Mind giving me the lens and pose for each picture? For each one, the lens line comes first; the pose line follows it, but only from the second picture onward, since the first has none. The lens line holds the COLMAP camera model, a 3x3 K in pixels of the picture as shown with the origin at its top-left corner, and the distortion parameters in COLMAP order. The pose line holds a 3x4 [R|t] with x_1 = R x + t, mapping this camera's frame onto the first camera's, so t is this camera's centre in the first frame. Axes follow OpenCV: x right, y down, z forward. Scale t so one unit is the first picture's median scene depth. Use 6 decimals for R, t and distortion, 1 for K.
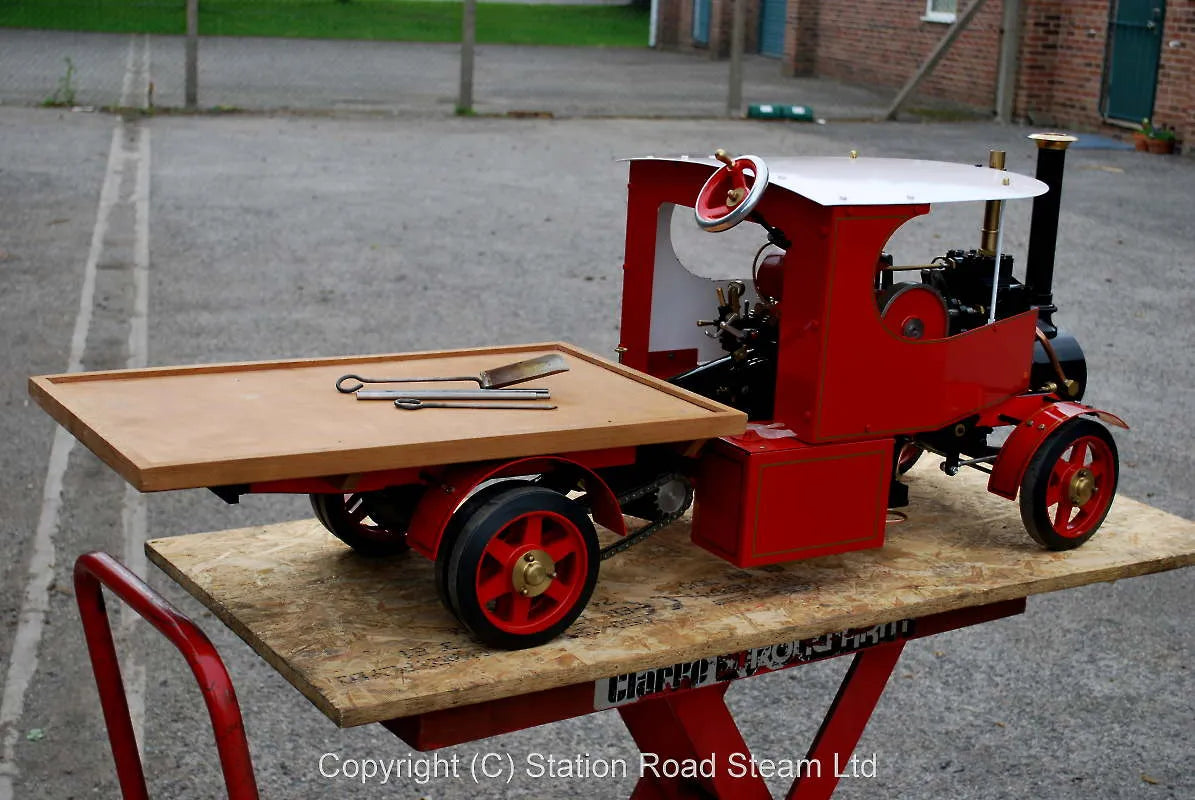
lens RADIAL K [[2245.4, 0, 597.5], [0, 2245.4, 400.0], [0, 0, 1]] dist [-0.002291, 0.222937]
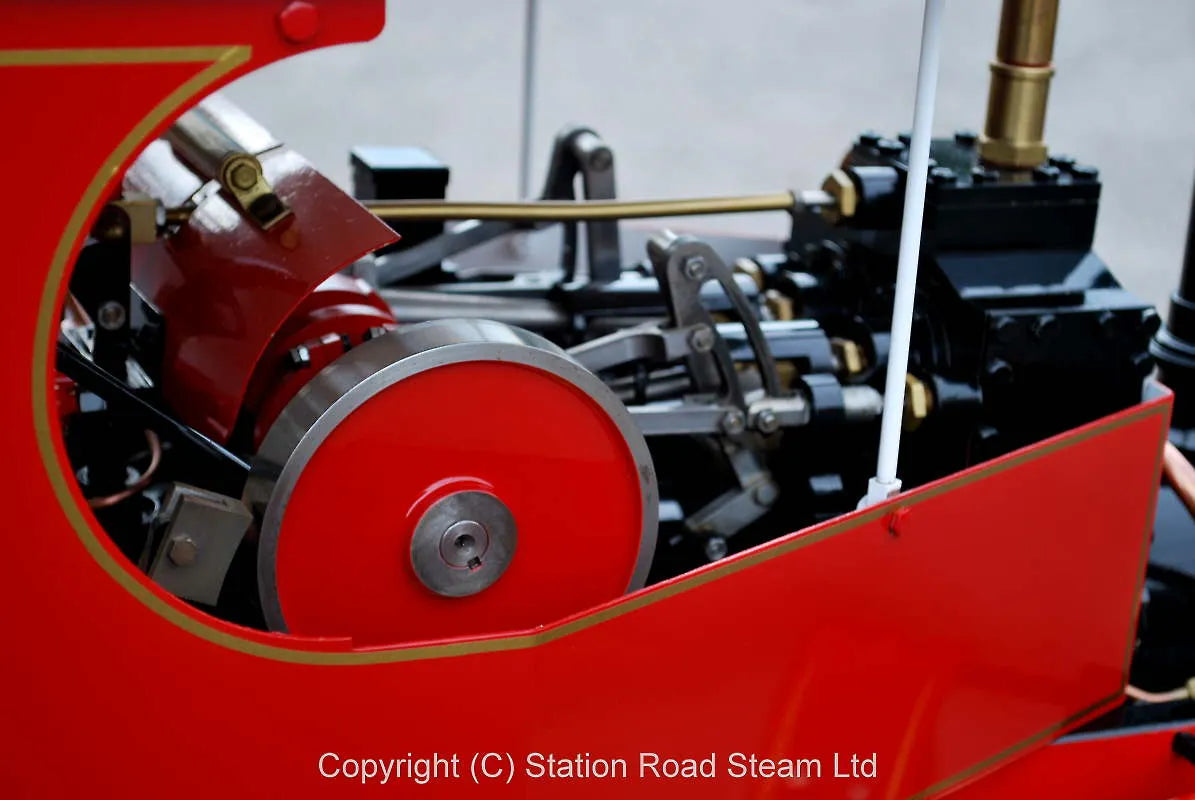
lens RADIAL K [[2854.6, 0, 597.5], [0, 2854.6, 400.0], [0, 0, 1]] dist [0.067017, 0.118910]
pose [[0.983640, 0.071198, -0.165477, 0.186767], [-0.053340, 0.992503, 0.109966, -0.071969], [0.172065, -0.099340, 0.980064, 0.679872]]
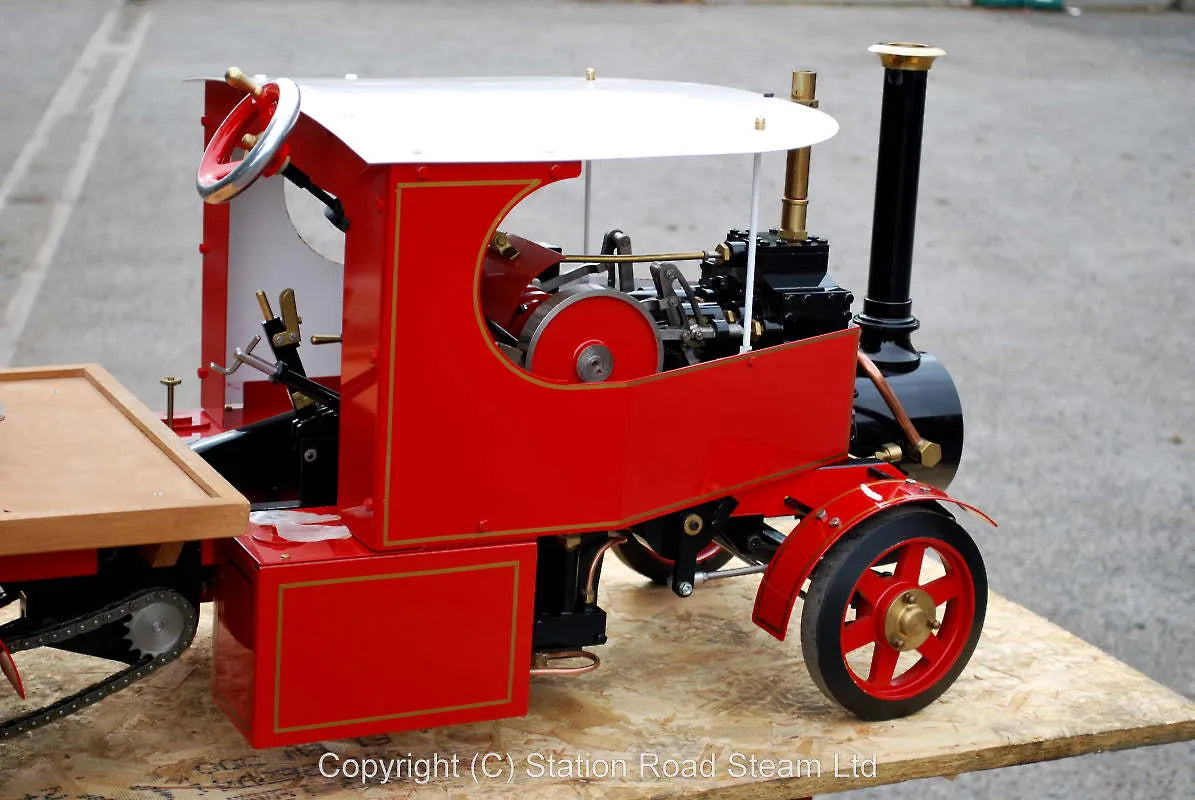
lens RADIAL K [[2854.6, 0, 597.5], [0, 2854.6, 400.0], [0, 0, 1]] dist [0.067017, 0.118910]
pose [[0.992305, 0.025369, -0.121189, 0.221265], [-0.023683, 0.999602, 0.015335, -0.031118], [0.121530, -0.012346, 0.992511, 0.209439]]
